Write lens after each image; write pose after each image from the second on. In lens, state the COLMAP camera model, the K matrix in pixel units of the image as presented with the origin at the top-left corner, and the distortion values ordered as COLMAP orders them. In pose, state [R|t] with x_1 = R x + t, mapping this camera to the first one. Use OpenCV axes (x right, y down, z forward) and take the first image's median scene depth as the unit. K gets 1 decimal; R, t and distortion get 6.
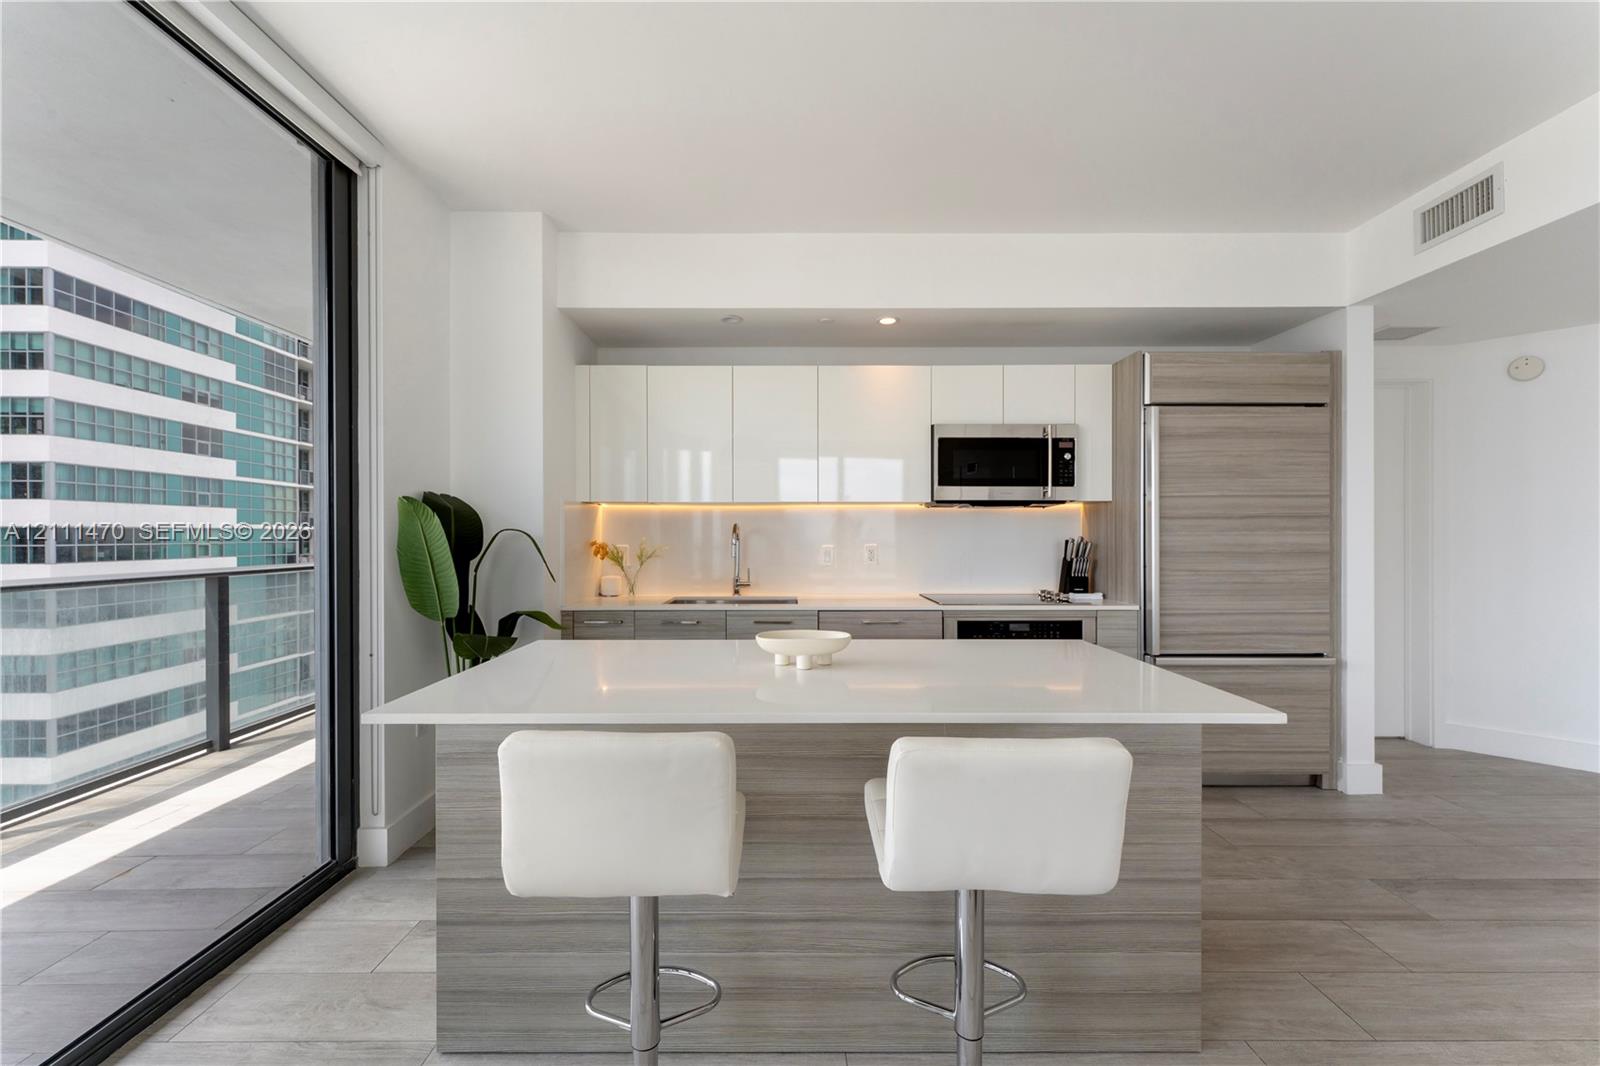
lens RADIAL K [[646.1, 0, 794.2], [0, 646.1, 539.6], [0, 0, 1]] dist [0.000617, -0.000068]
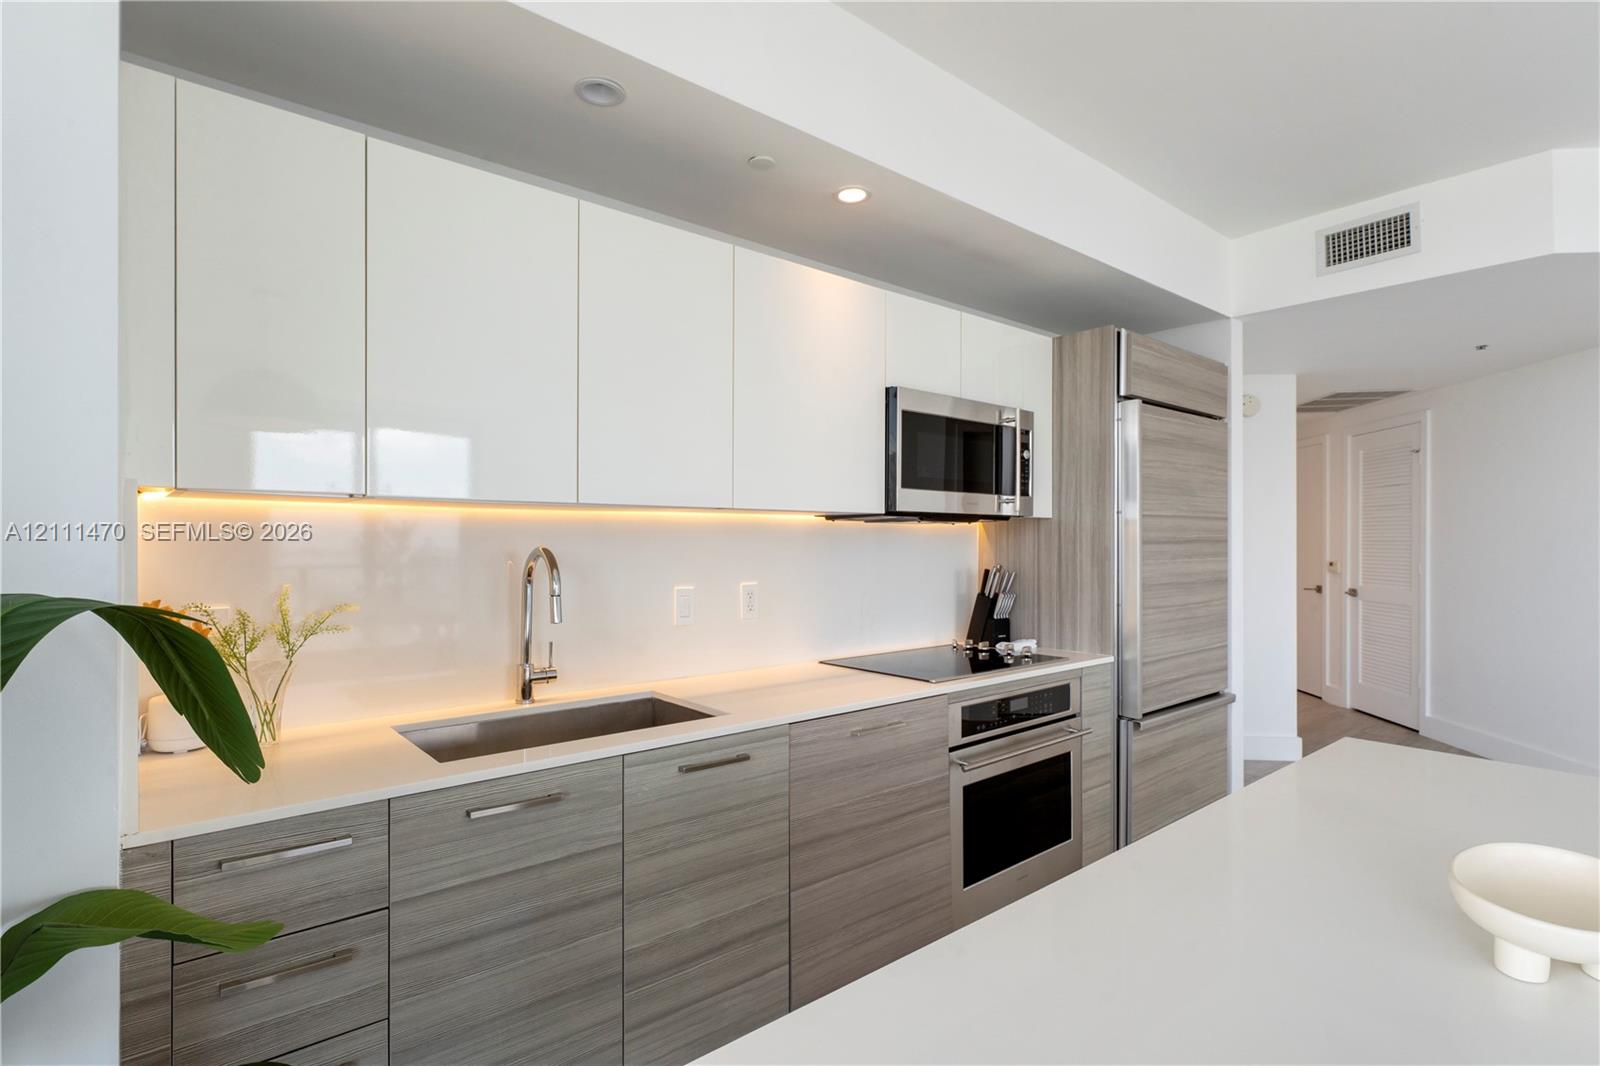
lens RADIAL K [[775.4, 0, 798.6], [0, 775.4, 537.4], [0, 0, 1]] dist [-0.002298, 0.000446]
pose [[0.772018, 0.006712, 0.635565, -0.327977], [0.001749, 0.999918, -0.012685, -0.026726], [-0.635598, 0.010904, 0.771943, 0.499495]]
